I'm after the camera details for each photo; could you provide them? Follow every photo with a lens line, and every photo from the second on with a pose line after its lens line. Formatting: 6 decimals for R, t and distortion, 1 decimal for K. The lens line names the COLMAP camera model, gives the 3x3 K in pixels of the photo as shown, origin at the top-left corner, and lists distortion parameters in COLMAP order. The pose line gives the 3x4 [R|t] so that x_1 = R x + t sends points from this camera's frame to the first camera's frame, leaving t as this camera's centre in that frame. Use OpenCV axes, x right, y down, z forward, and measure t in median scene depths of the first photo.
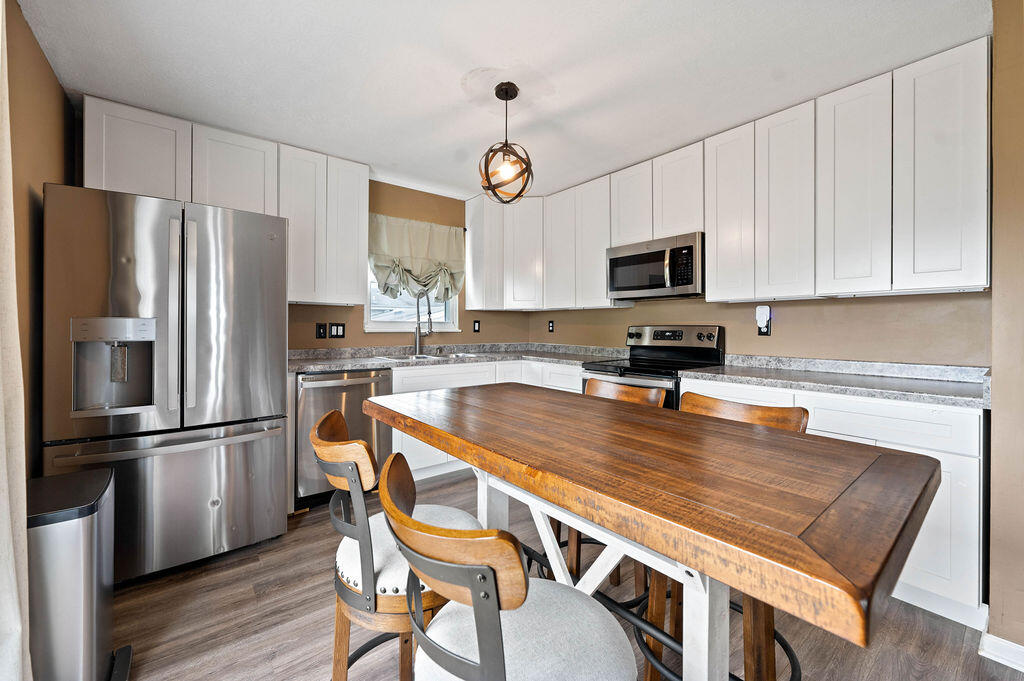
lens RADIAL K [[415.1, 0, 514.4], [0, 415.1, 326.0], [0, 0, 1]] dist [-0.002118, -0.000230]
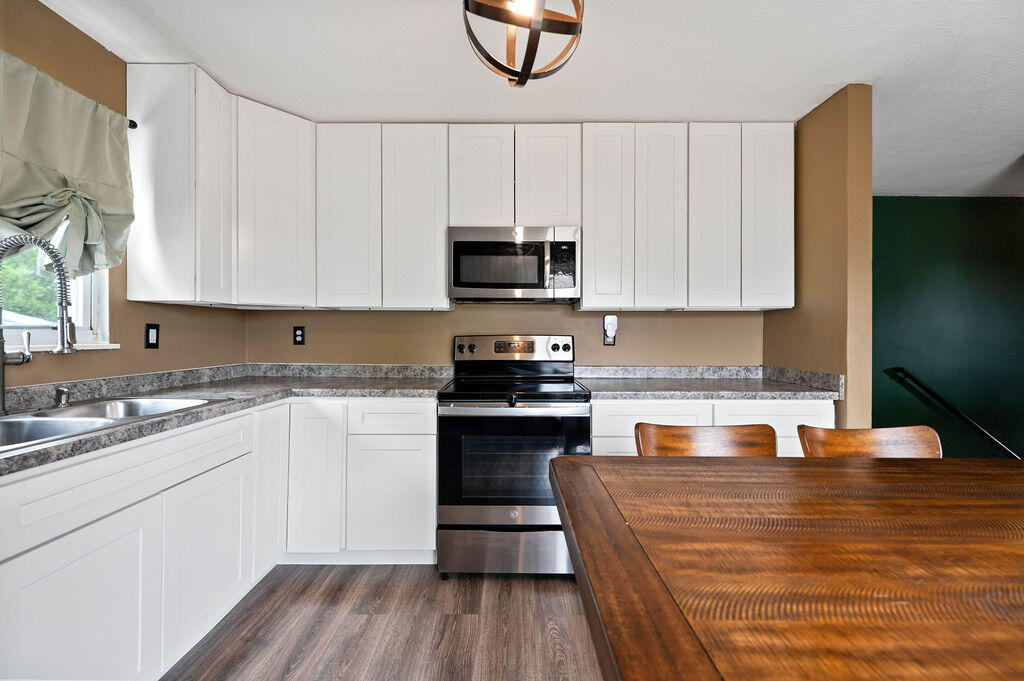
lens RADIAL K [[409.3, 0, 513.3], [0, 409.3, 331.4], [0, 0, 1]] dist [-0.000714, -0.000253]
pose [[0.621611, 0.003983, 0.783316, -0.258186], [-0.002698, 0.999992, -0.002944, -0.005594], [-0.783321, -0.000284, 0.621617, 0.482045]]
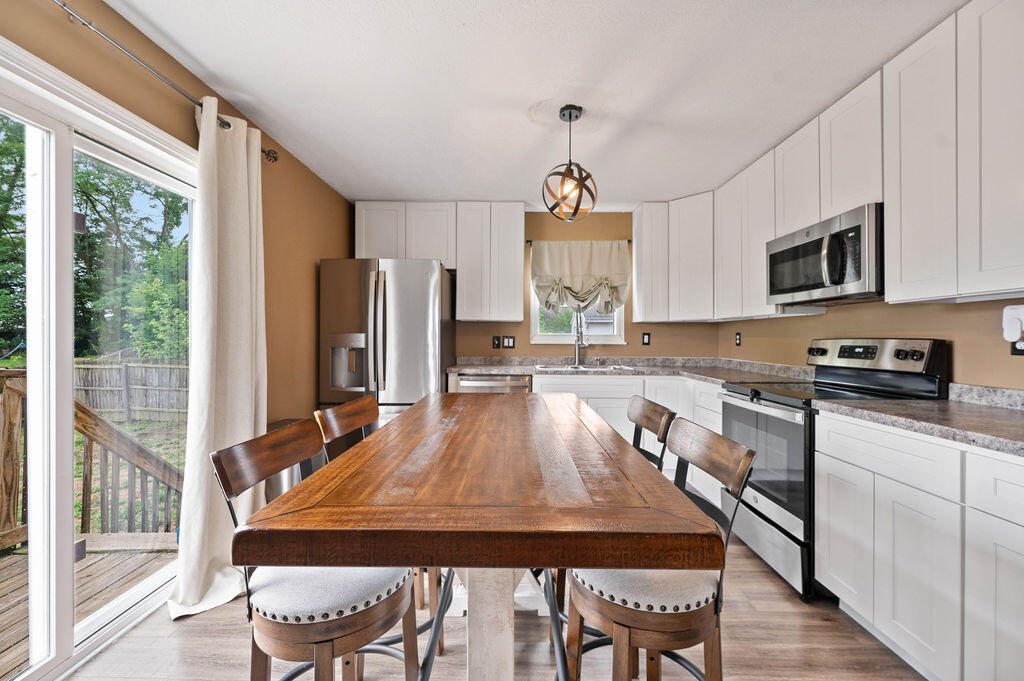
lens RADIAL K [[412.3, 0, 510.0], [0, 412.3, 338.2], [0, 0, 1]] dist [0.001392, -0.000086]
pose [[0.776398, 0.001099, -0.630242, 0.342502], [-0.001985, 0.999998, -0.000702, 0.000078], [0.630240, 0.001795, 0.776398, 0.067893]]
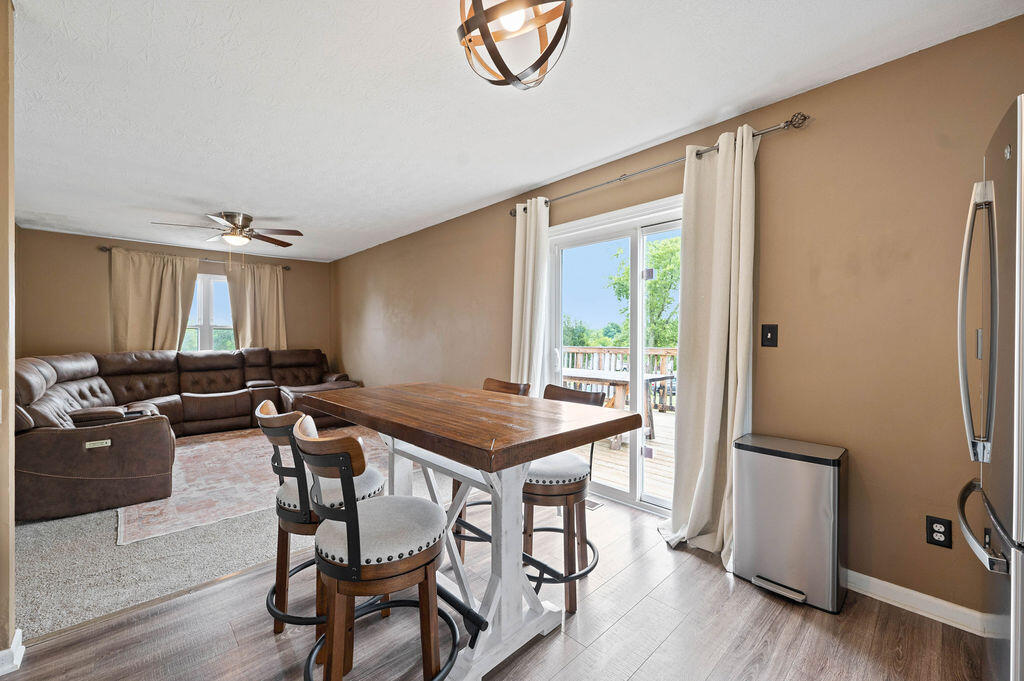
lens RADIAL K [[415.3, 0, 511.8], [0, 415.3, 337.9], [0, 0, 1]] dist [-0.000327, -0.000080]
pose [[-0.996866, -0.001593, -0.079089, 0.012398], [-0.002090, 0.999979, 0.006206, -0.002791], [0.079077, 0.006352, -0.996848, 0.990464]]
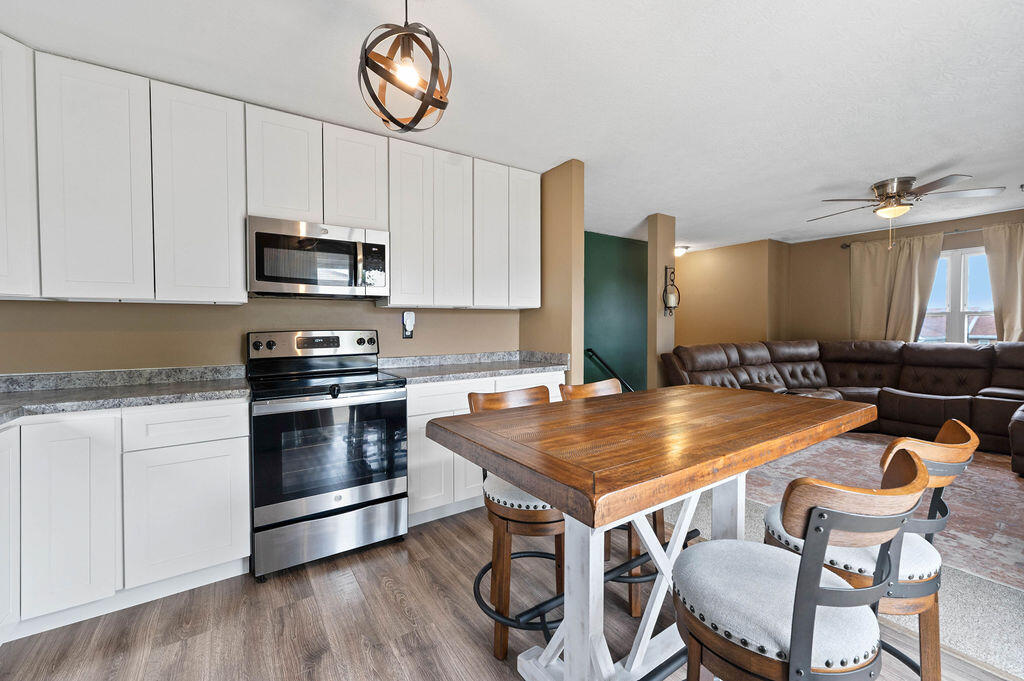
lens RADIAL K [[412.3, 0, 510.0], [0, 412.3, 338.2], [0, 0, 1]] dist [0.001392, -0.000086]
pose [[0.079771, -0.029672, 0.996371, -0.407578], [0.007675, 0.999546, 0.029152, -0.006448], [-0.996784, 0.005322, 0.079962, 0.535803]]
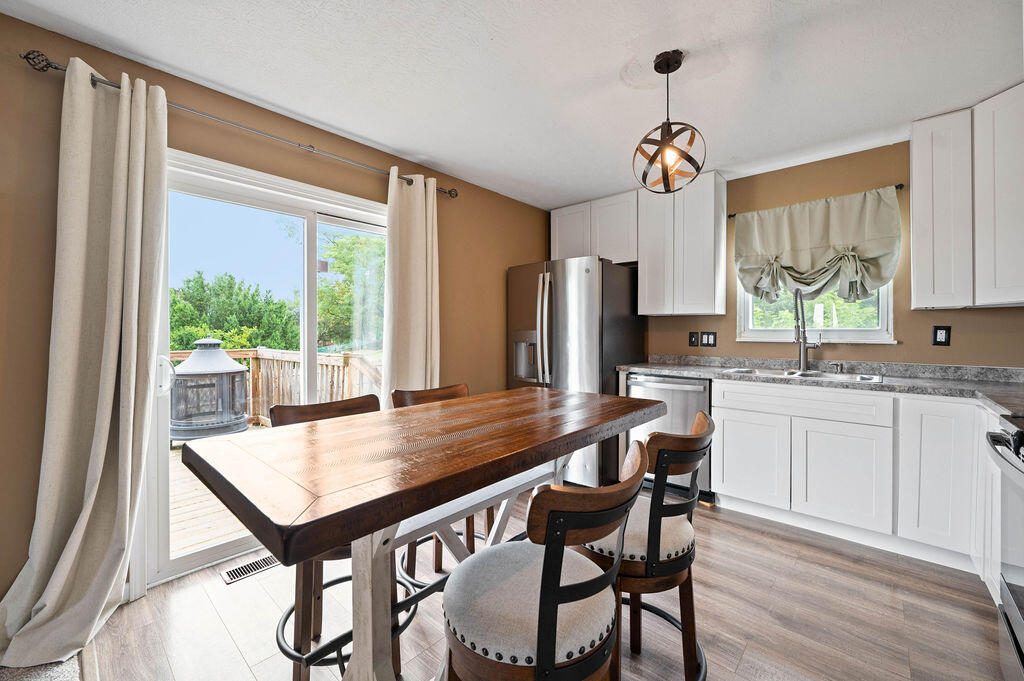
lens RADIAL K [[411.8, 0, 512.1], [0, 411.8, 332.9], [0, 0, 1]] dist [0.000331, 0.000045]
pose [[0.164340, -0.000946, -0.986403, 0.510336], [-0.000423, 0.999999, -0.001029, -0.003259], [0.986404, 0.000586, 0.164340, 0.359519]]
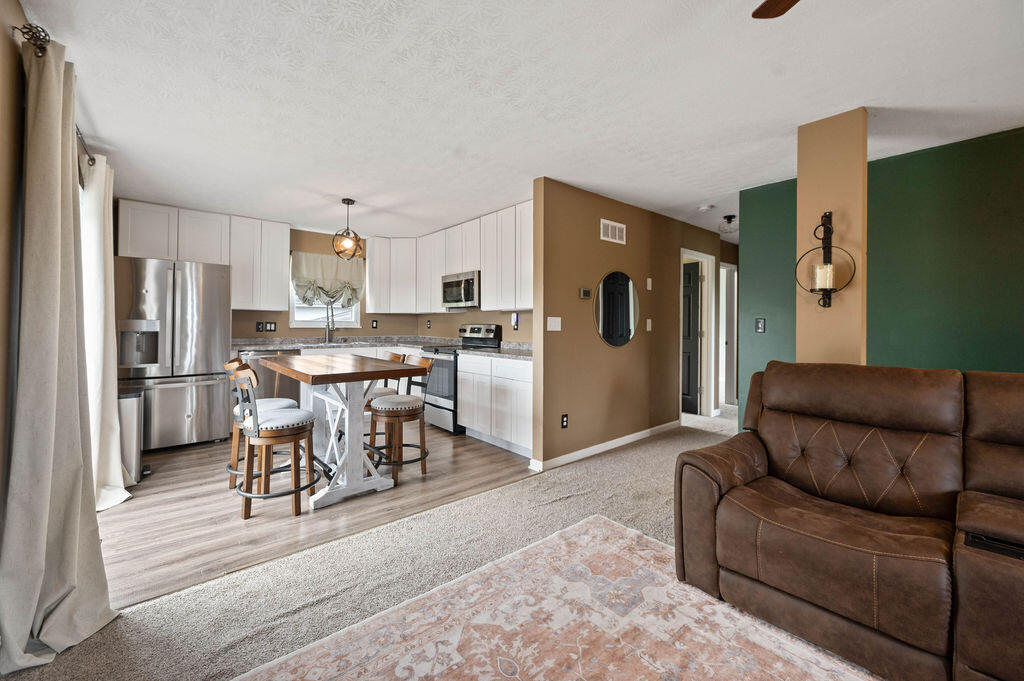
lens RADIAL K [[418.3, 0, 516.6], [0, 418.3, 320.7], [0, 0, 1]] dist [0.000405, 0.000045]
pose [[0.999428, 0.004211, 0.033545, 0.460553], [-0.003973, 0.999966, -0.007168, -0.004033], [-0.033574, 0.007031, 0.999412, -0.629313]]
